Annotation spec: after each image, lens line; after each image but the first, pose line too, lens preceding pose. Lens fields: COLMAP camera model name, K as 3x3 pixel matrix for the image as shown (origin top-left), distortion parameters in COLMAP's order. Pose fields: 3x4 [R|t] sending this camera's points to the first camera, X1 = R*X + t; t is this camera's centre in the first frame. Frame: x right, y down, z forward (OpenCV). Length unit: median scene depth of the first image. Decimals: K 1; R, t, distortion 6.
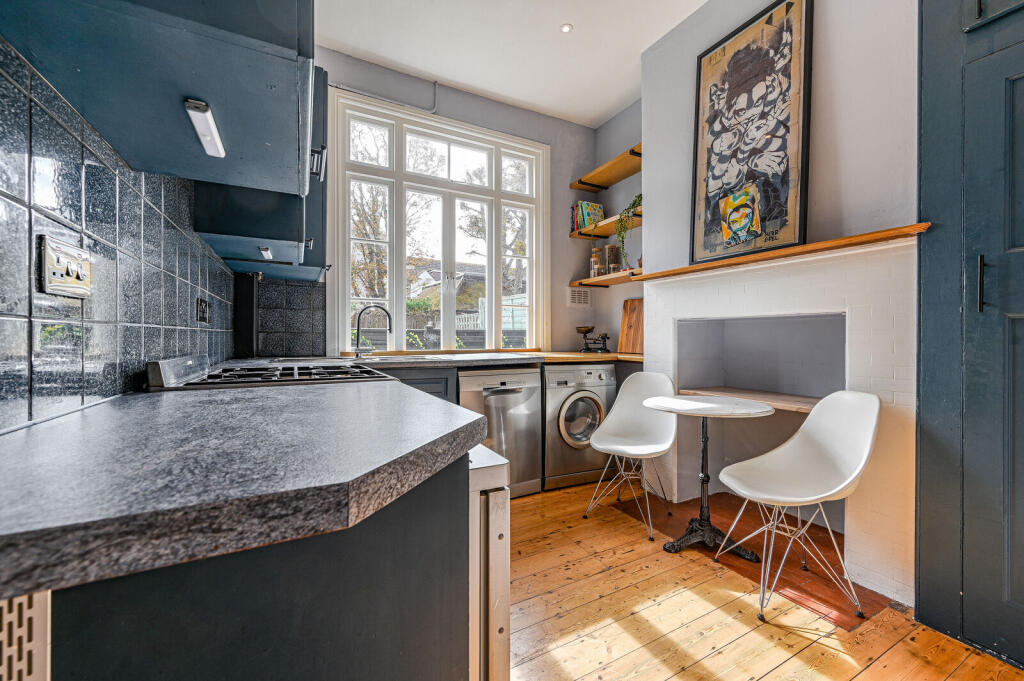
lens RADIAL K [[402.8, 0, 512.2], [0, 402.8, 340.6], [0, 0, 1]] dist [-0.001676, -0.000952]
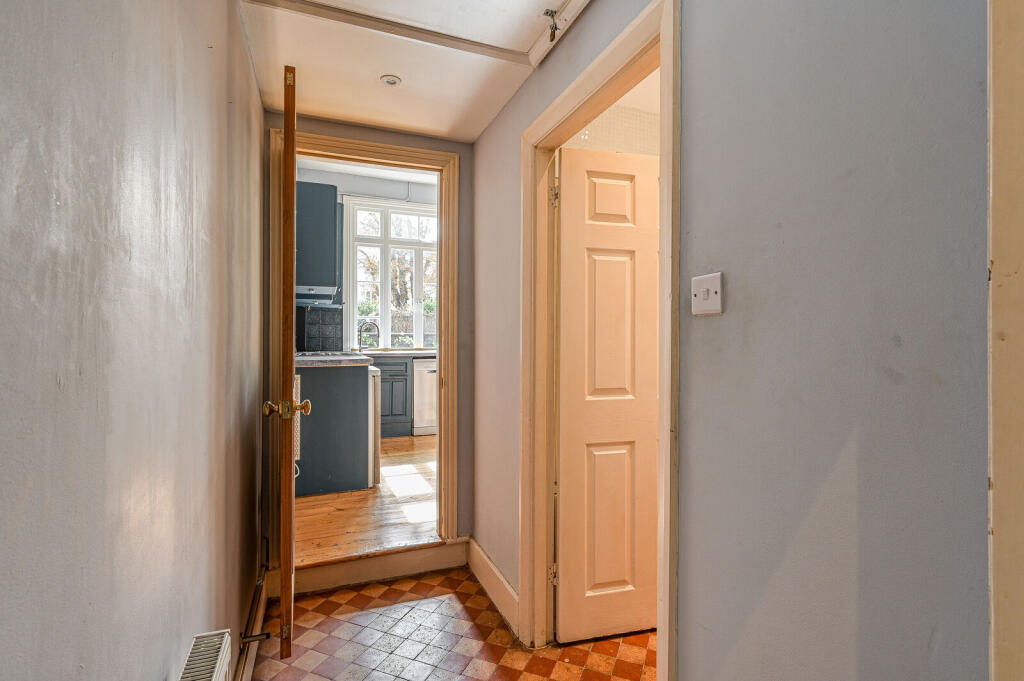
lens RADIAL K [[500.6, 0, 509.9], [0, 500.6, 340.8], [0, 0, 1]] dist [-0.000454, -0.000004]
pose [[0.992362, 0.001159, -0.123355, 0.487873], [-0.001423, 0.999997, -0.002058, -0.000648], [0.123352, 0.002218, 0.992360, -0.993695]]
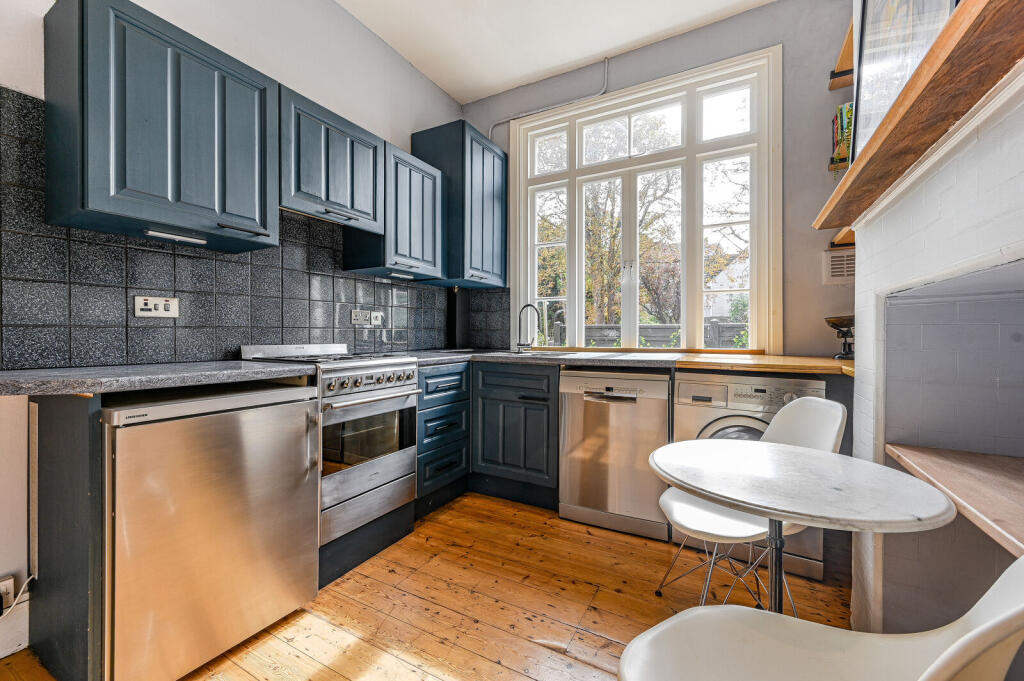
lens RADIAL K [[402.8, 0, 509.4], [0, 402.8, 337.4], [0, 0, 1]] dist [-0.001676, -0.000952]
pose [[0.547967, 0.006690, -0.836474, 0.500762], [-0.006564, 0.999972, 0.003698, -0.001795], [0.836475, 0.003464, 0.547995, 0.329524]]
